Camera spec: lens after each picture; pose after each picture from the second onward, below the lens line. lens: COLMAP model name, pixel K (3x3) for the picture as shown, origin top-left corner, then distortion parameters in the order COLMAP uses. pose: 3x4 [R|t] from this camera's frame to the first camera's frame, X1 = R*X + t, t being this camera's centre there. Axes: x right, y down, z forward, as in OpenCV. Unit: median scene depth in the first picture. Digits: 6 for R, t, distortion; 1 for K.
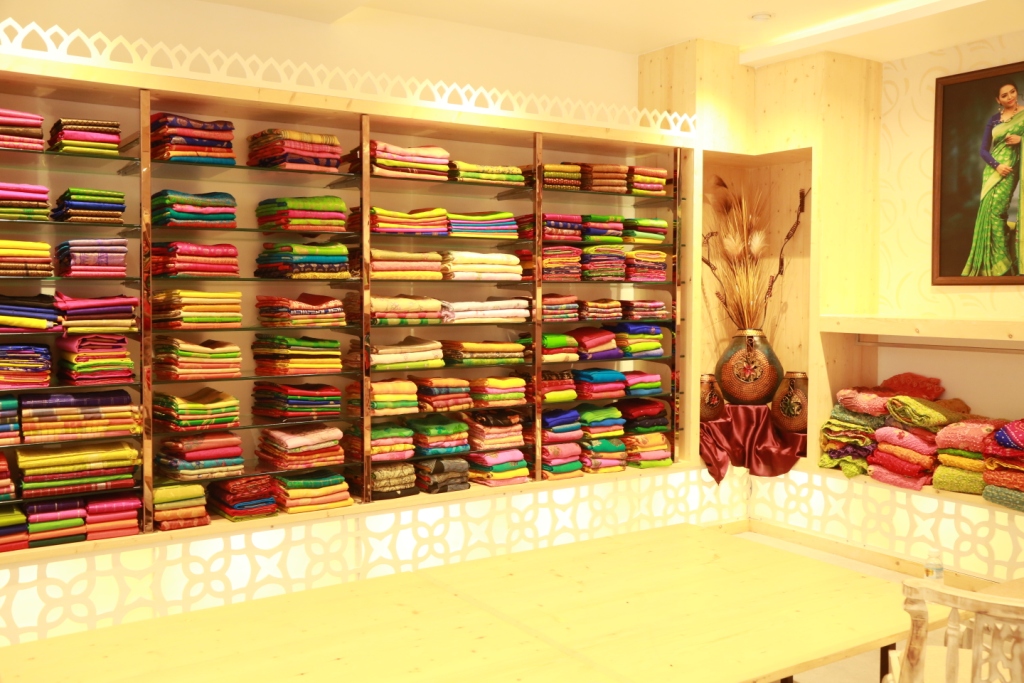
lens RADIAL K [[1039.8, 0, 553.6], [0, 1039.8, 346.8], [0, 0, 1]] dist [0.022857, 0.000000]
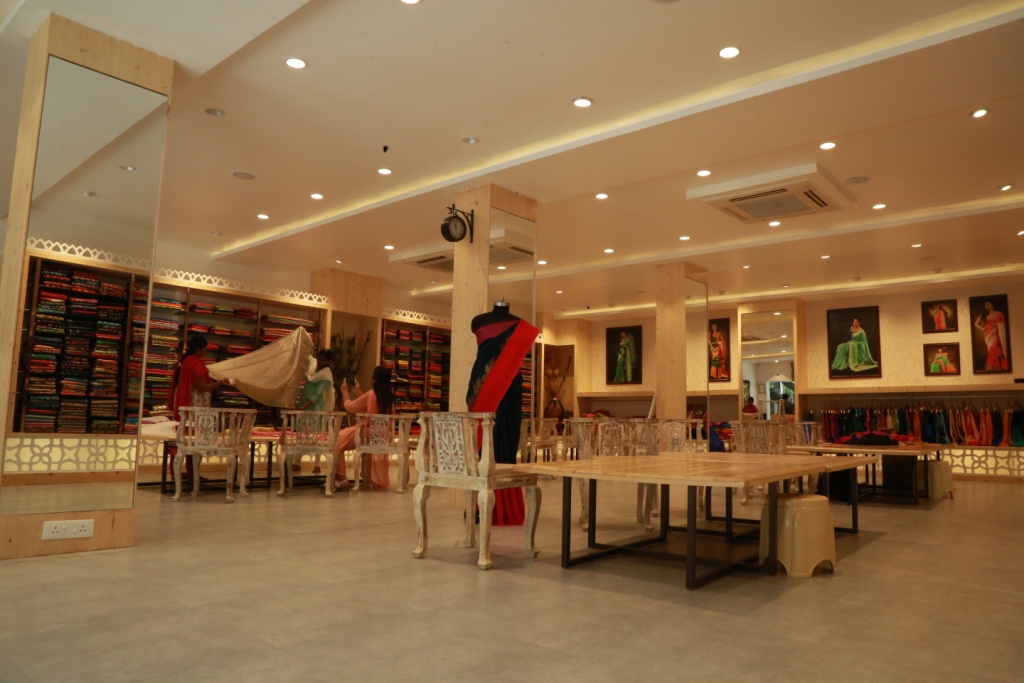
lens RADIAL K [[742.7, 0, 522.1], [0, 742.7, 348.8], [0, 0, 1]] dist [-0.089527, 0.051712]
pose [[0.970450, 0.043637, 0.237325, -0.602485], [-0.005990, 0.987566, -0.157088, 0.252577], [-0.241230, 0.151025, 0.958645, -1.580945]]
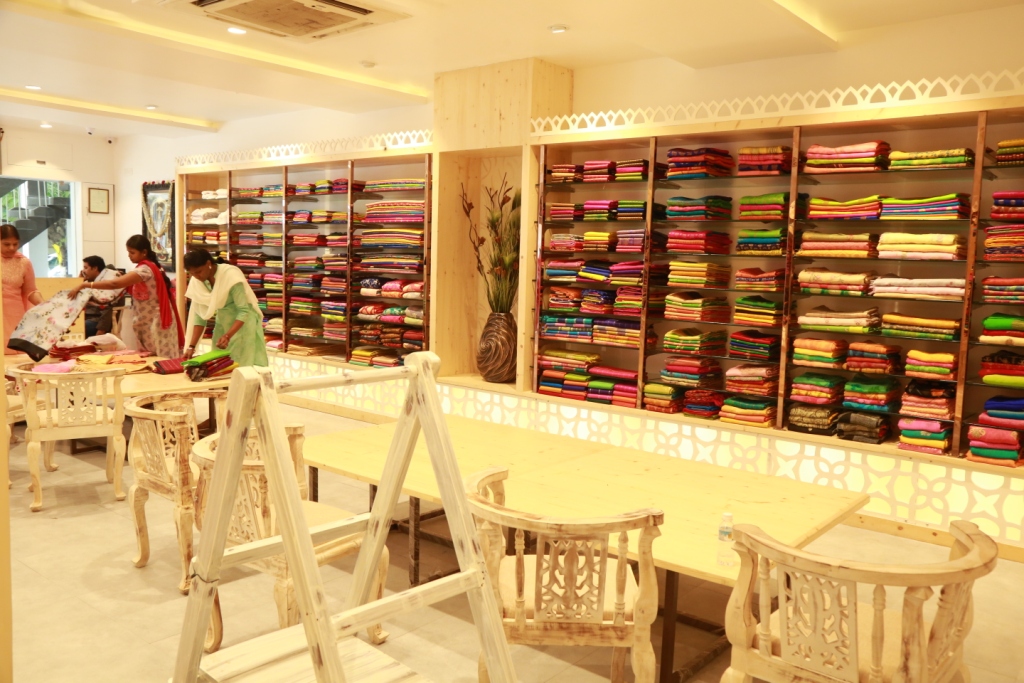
lens RADIAL K [[808.1, 0, 534.4], [0, 808.1, 341.0], [0, 0, 1]] dist [-0.057798, 0.065528]
pose [[0.277519, 0.099140, -0.955591, 0.656180], [-0.086508, 0.993199, 0.077918, -0.010274], [0.956817, 0.061043, 0.284208, 0.406915]]
